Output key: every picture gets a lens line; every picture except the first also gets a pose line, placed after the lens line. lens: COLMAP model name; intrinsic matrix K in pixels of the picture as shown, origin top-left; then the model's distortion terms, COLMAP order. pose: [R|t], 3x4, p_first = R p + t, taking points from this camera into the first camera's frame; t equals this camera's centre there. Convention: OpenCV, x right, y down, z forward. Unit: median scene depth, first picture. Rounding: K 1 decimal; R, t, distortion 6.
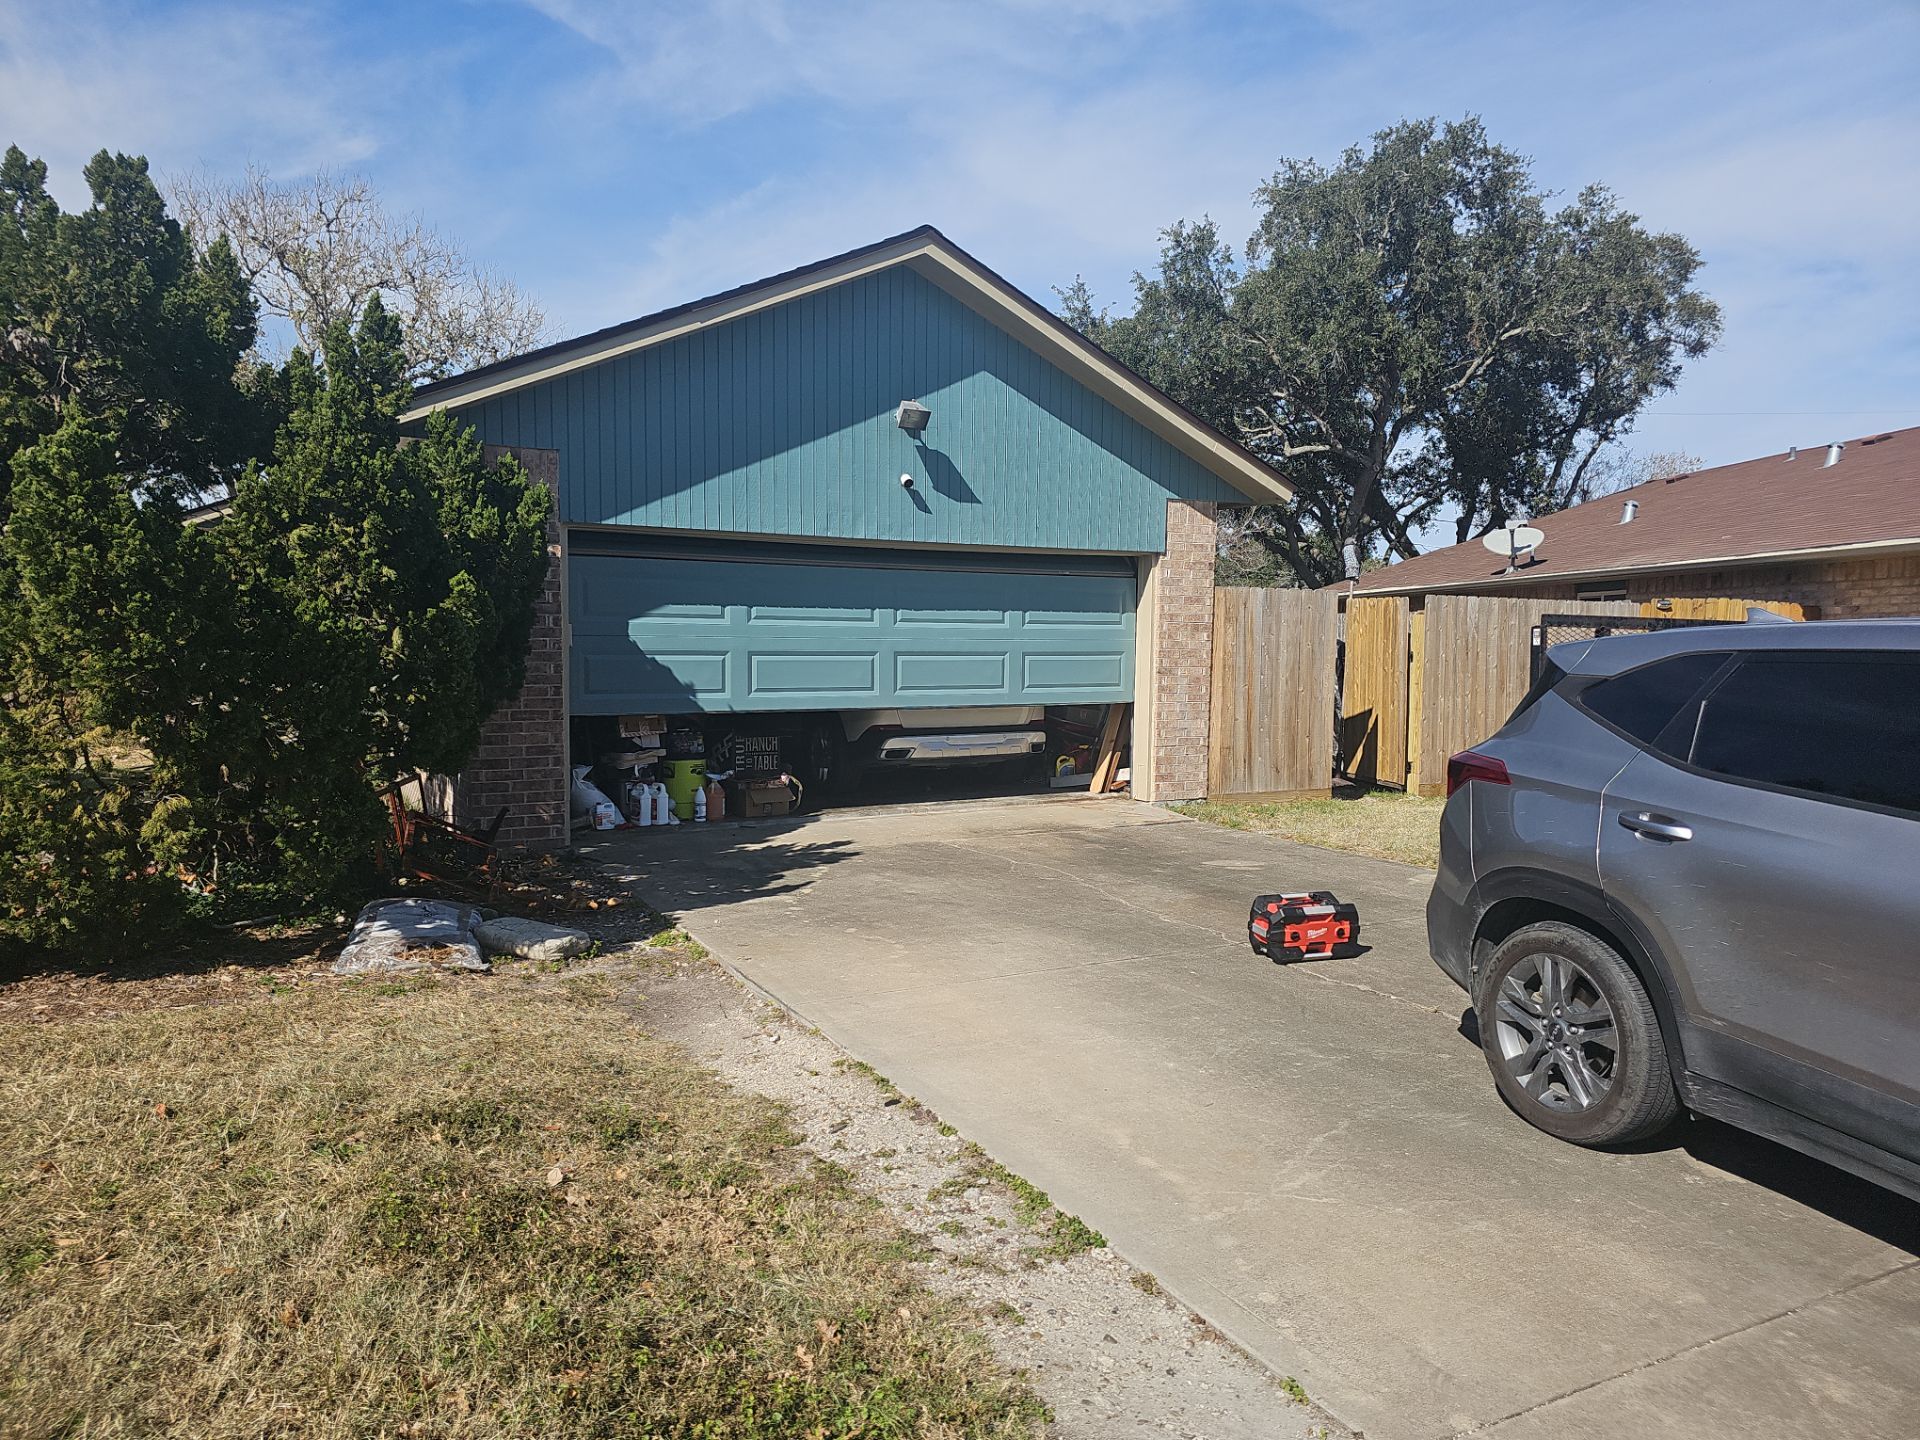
lens RADIAL K [[1213.2, 0, 990.9], [0, 1213.2, 711.4], [0, 0, 1]] dist [0.081918, -0.060719]
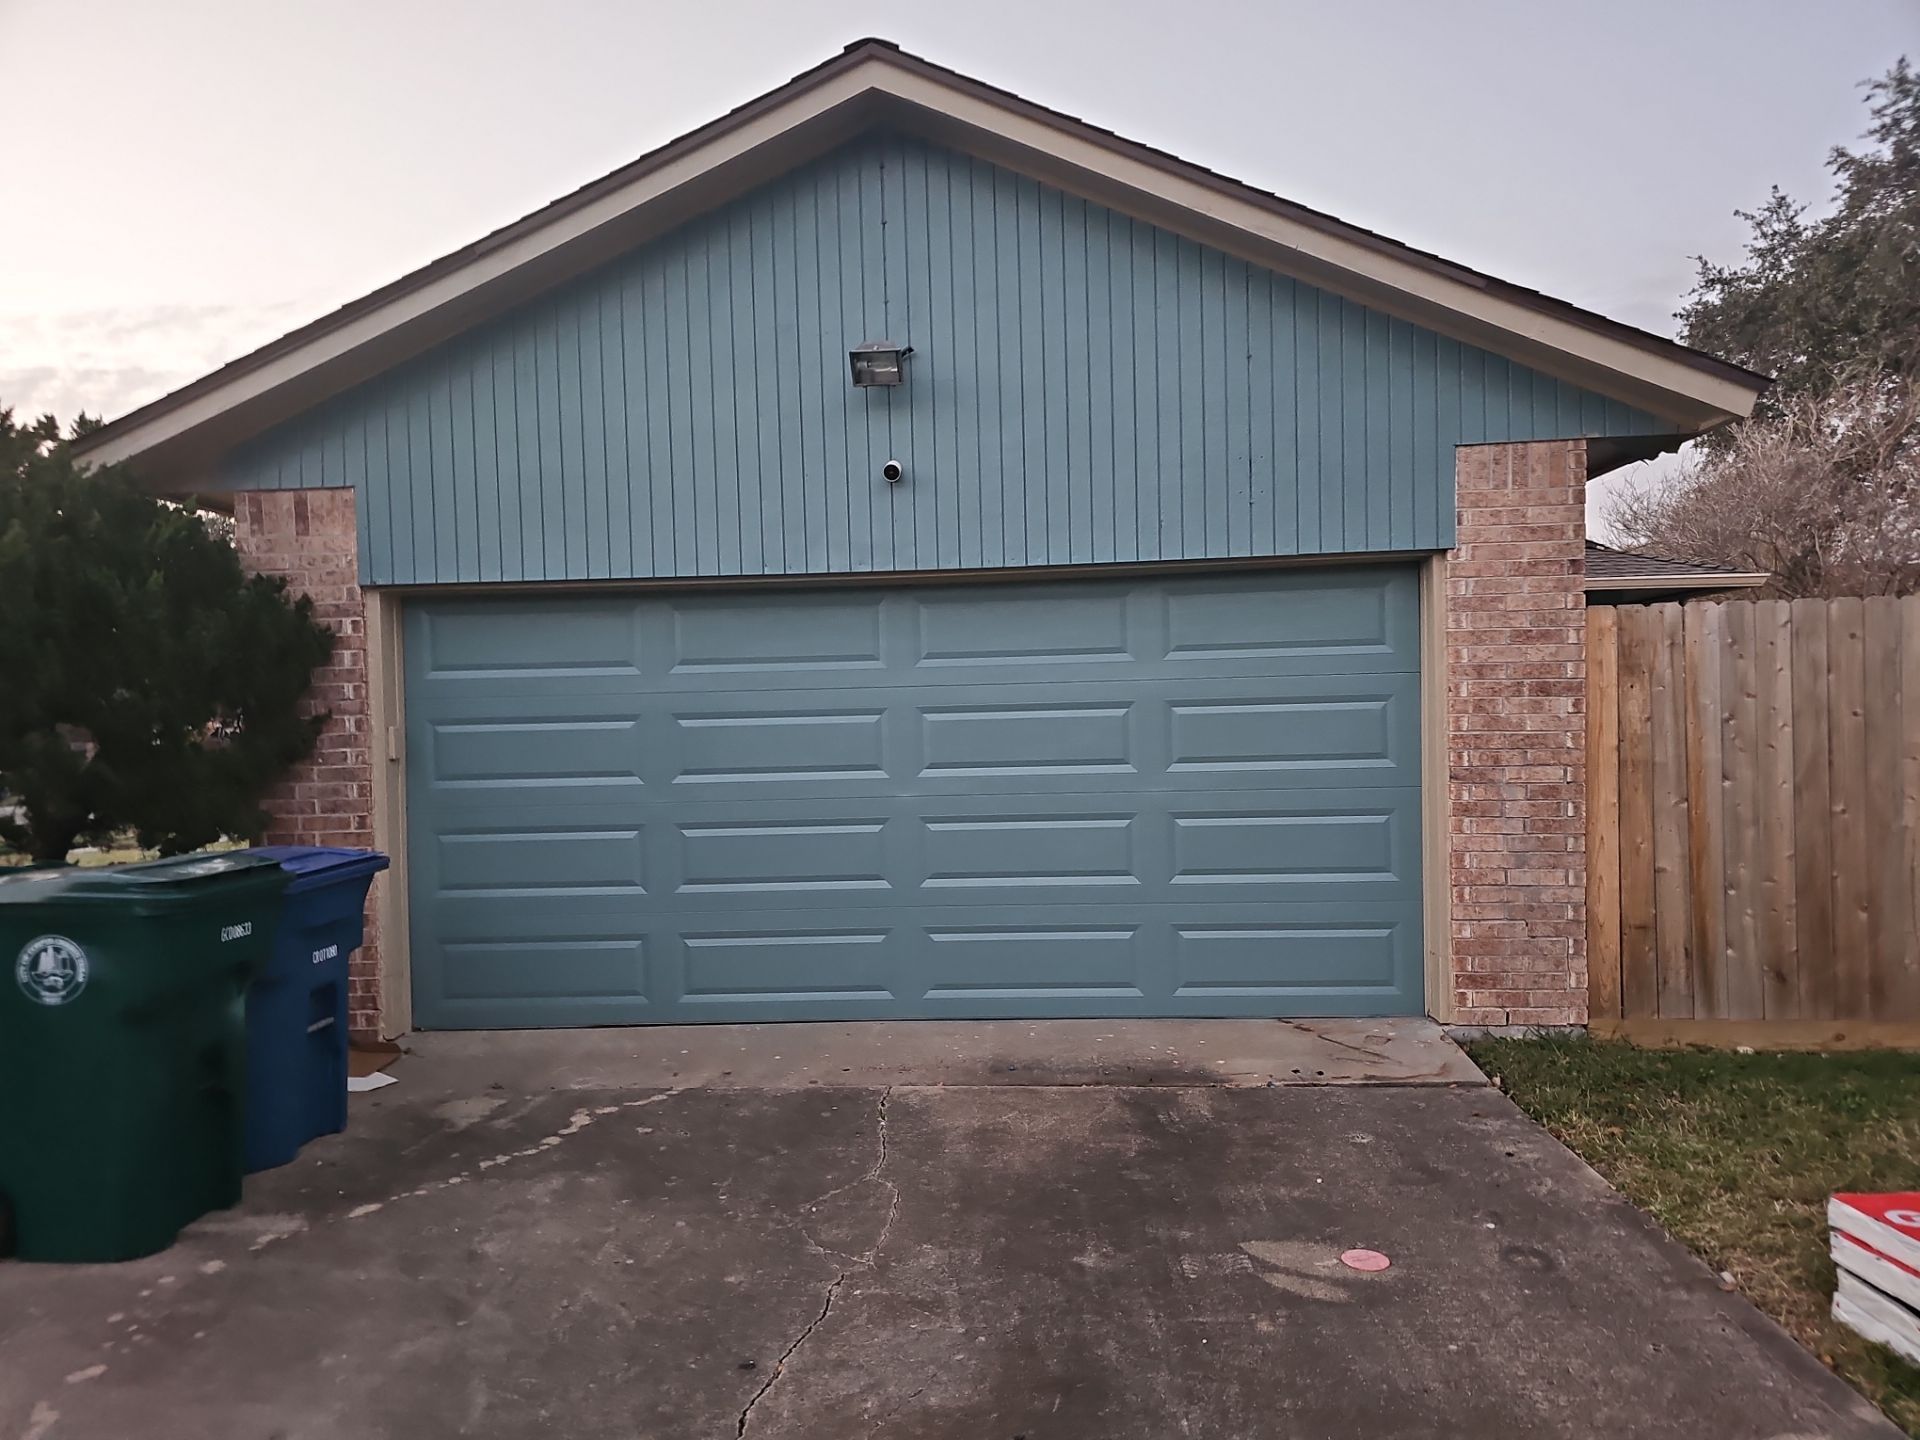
lens RADIAL K [[1213.2, 0, 990.9], [0, 1213.2, 711.4], [0, 0, 1]] dist [0.081918, -0.060719]
pose [[0.838033, -0.023628, -0.545108, 0.255537], [0.000302, 0.999082, -0.042842, -0.037073], [0.545619, 0.035738, 0.837271, 0.439992]]
